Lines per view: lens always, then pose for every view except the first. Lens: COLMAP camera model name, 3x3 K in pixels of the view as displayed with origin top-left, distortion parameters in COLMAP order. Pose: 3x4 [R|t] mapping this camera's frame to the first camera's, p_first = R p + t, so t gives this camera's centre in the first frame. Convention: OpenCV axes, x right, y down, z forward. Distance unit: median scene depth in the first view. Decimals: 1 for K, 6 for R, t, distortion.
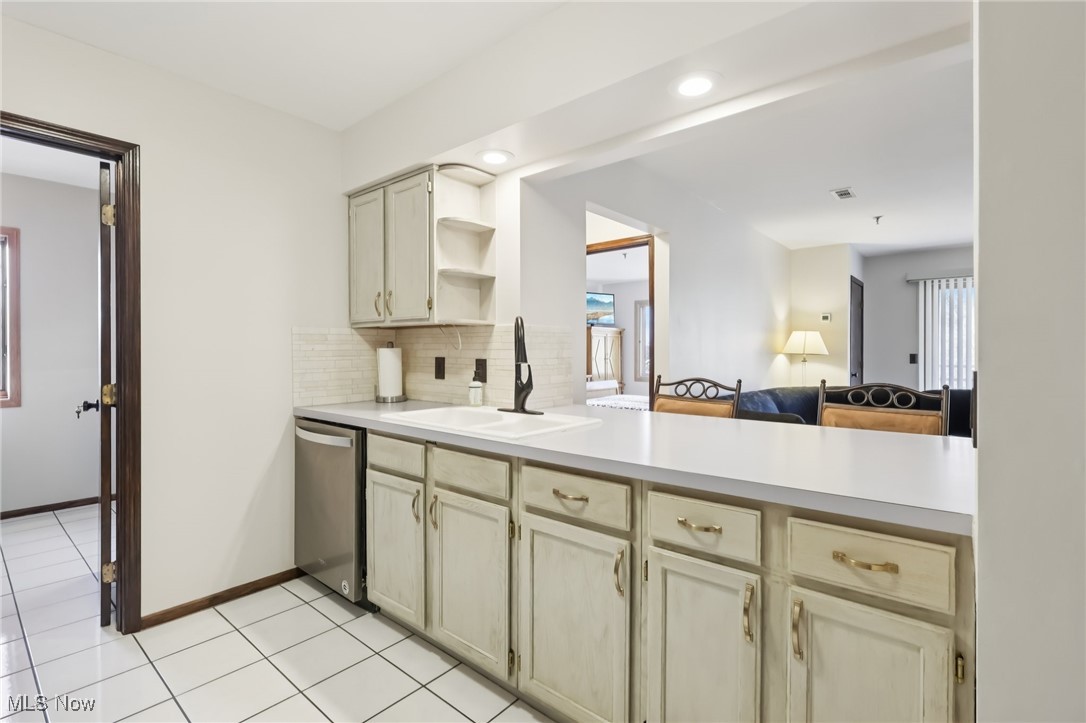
lens RADIAL K [[510.7, 0, 541.6], [0, 510.7, 351.1], [0, 0, 1]] dist [0.002339, 0.000321]
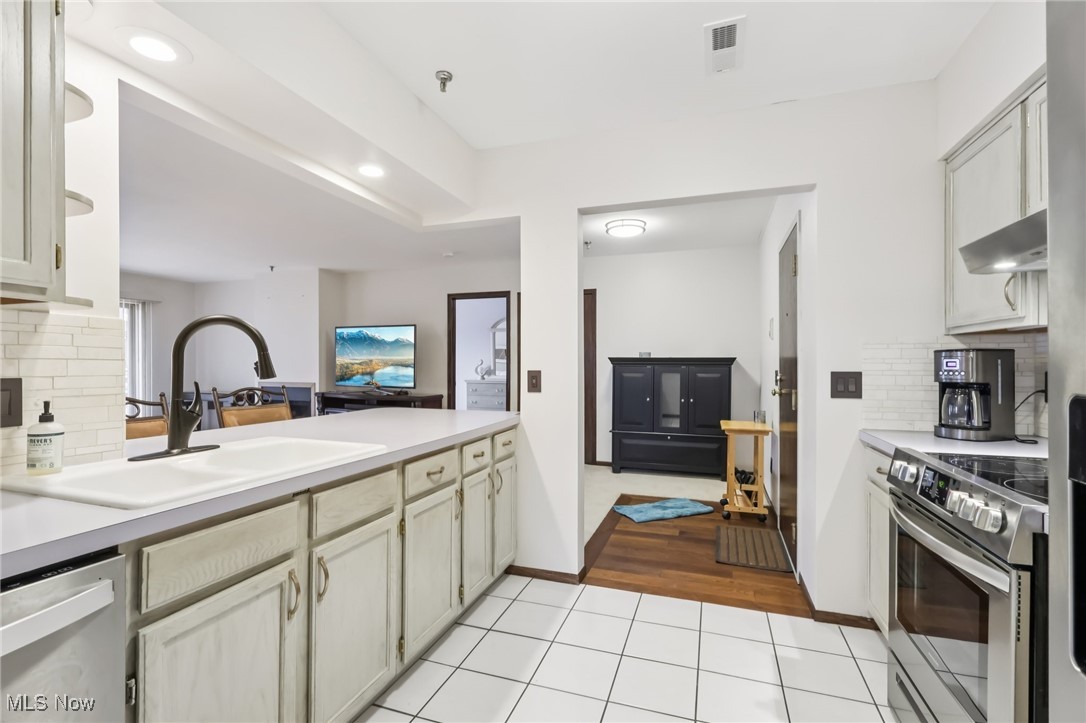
lens RADIAL K [[492.3, 0, 543.0], [0, 492.3, 361.5], [0, 0, 1]] dist [-0.005556, -0.000642]
pose [[-0.374042, 0.007984, 0.927377, -0.954393], [-0.003845, 0.999941, -0.010160, 0.003655], [-0.927404, -0.007366, -0.373990, 0.929378]]
